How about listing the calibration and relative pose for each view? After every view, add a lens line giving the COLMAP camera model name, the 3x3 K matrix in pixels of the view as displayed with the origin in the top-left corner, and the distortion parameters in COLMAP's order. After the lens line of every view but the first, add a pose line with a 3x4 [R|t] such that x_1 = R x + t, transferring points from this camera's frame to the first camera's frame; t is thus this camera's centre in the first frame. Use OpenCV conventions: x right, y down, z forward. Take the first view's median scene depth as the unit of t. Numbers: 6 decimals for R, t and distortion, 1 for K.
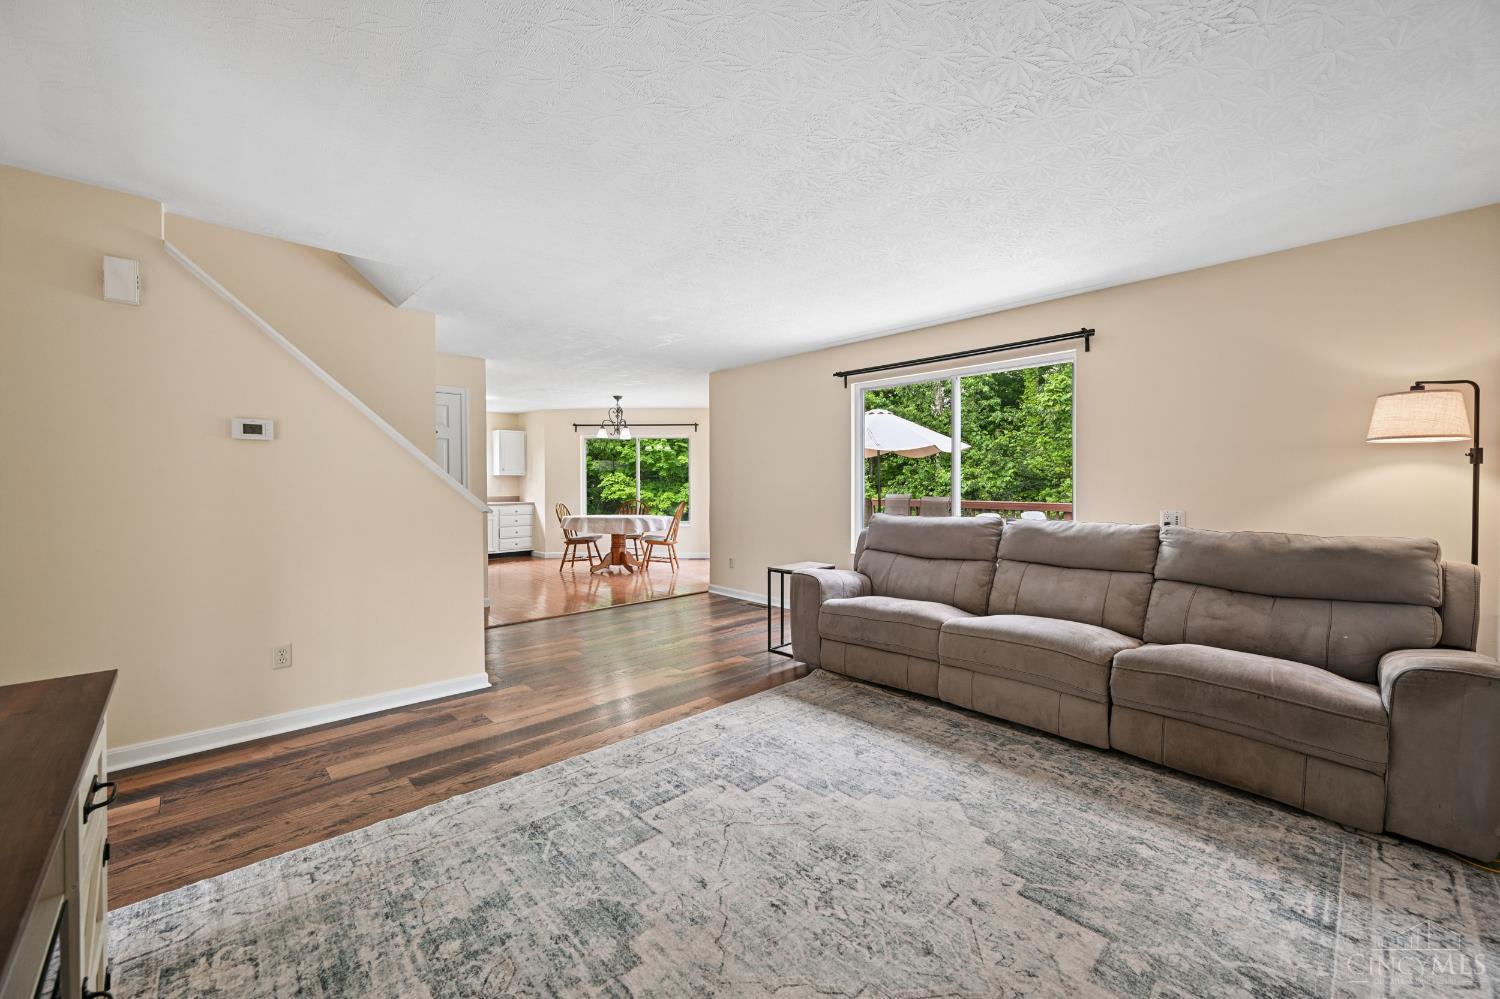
lens RADIAL K [[594.2, 0, 754.6], [0, 594.2, 491.8], [0, 0, 1]] dist [-0.003490, 0.002001]
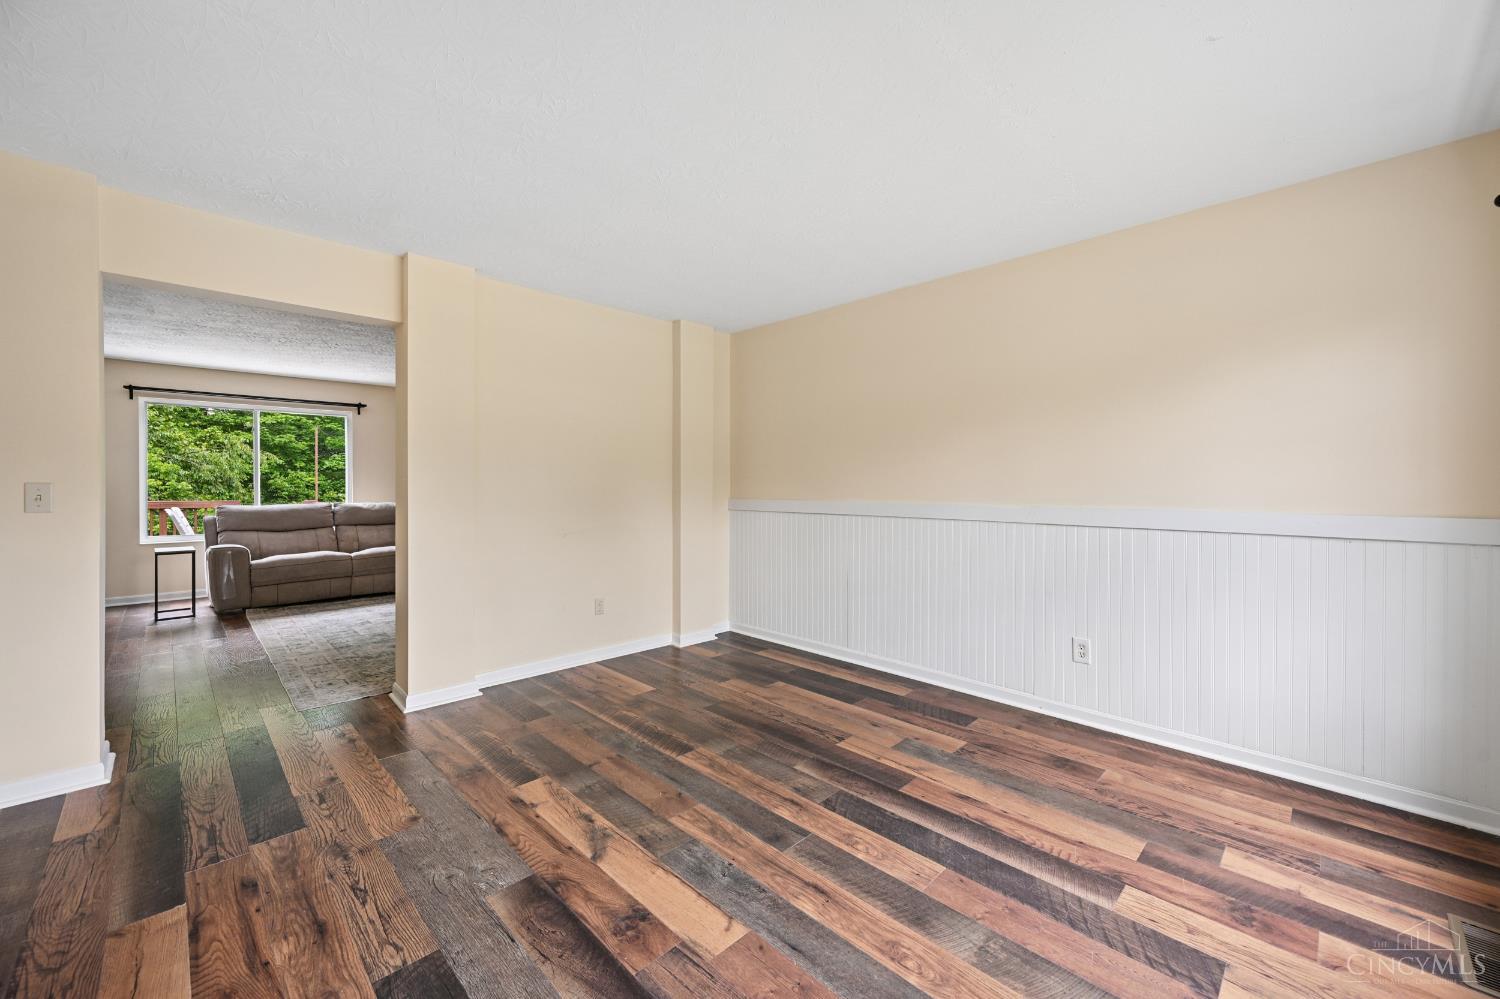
lens RADIAL K [[594.2, 0, 746.9], [0, 594.2, 487.7], [0, 0, 1]] dist [-0.003490, 0.002001]
pose [[-0.014206, -0.006665, 0.999877, -2.157941], [0.012485, 0.999899, 0.006843, 0.002770], [-0.999821, 0.012580, -0.014122, -0.350146]]
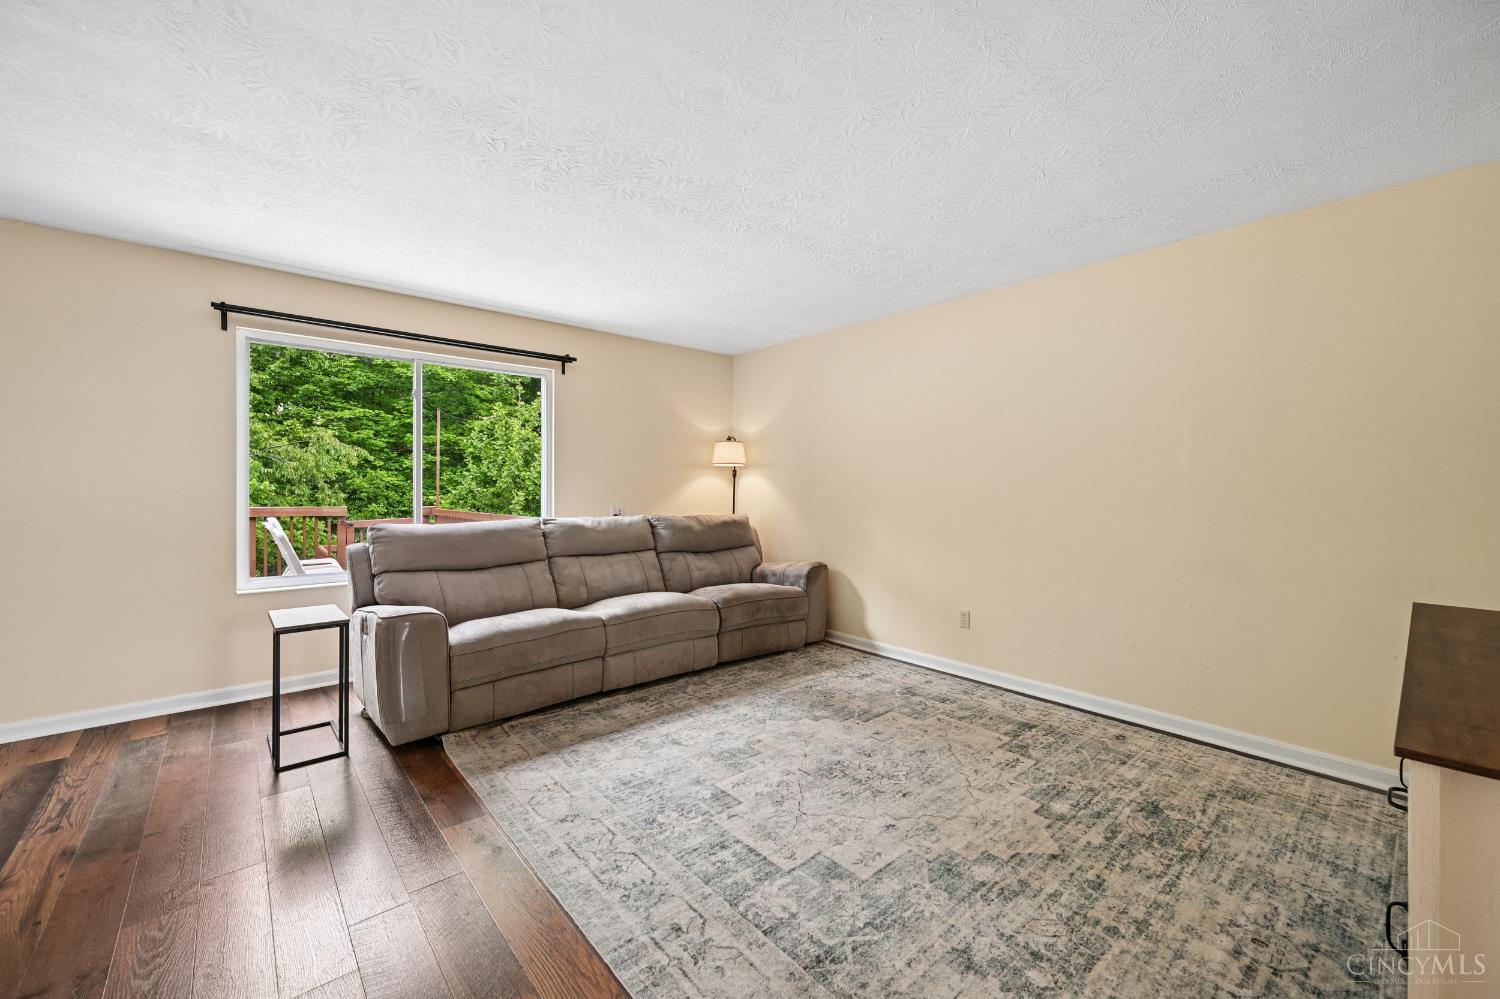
lens RADIAL K [[594.2, 0, 746.4], [0, 594.2, 490.0], [0, 0, 1]] dist [-0.003490, 0.002001]
pose [[0.047432, -0.007116, 0.998849, -0.954655], [0.007684, 0.999948, 0.006758, -0.016482], [-0.998845, 0.007355, 0.047484, 0.913026]]
